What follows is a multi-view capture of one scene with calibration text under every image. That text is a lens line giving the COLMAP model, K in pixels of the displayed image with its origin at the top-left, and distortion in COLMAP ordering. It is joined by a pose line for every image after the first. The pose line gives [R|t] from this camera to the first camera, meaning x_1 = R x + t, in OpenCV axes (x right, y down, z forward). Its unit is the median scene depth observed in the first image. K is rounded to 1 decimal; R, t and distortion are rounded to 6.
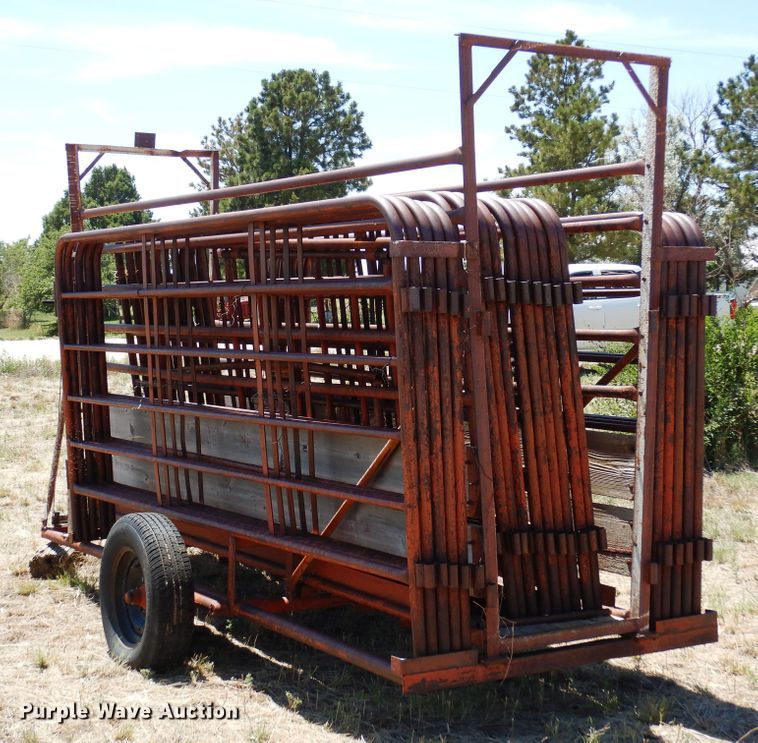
lens RADIAL K [[1319.9, 0, 379.0], [0, 1319.9, 371.5], [0, 0, 1]] dist [0.014214, 0.068235]
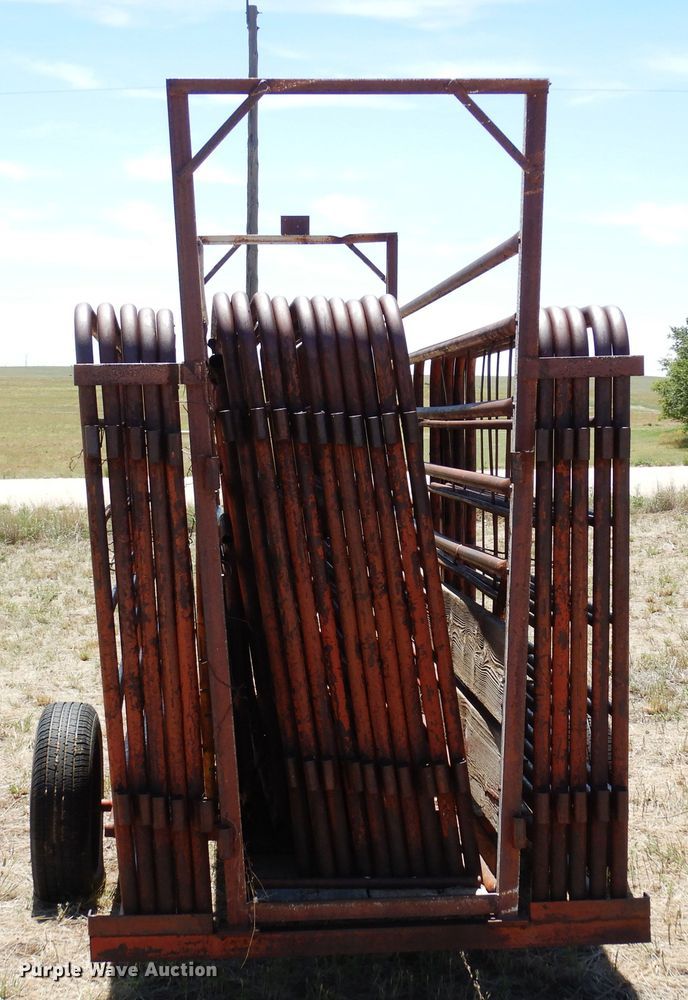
lens RADIAL K [[1721.8, 0, 344.0], [0, 1721.8, 540.8], [0, 0, 1]] dist [0.024134, 0.010301]
pose [[0.906217, 0.017222, -0.422463, 0.505220], [-0.009049, 0.999731, 0.021344, -0.017999], [0.422717, -0.015519, 0.906129, 0.149012]]
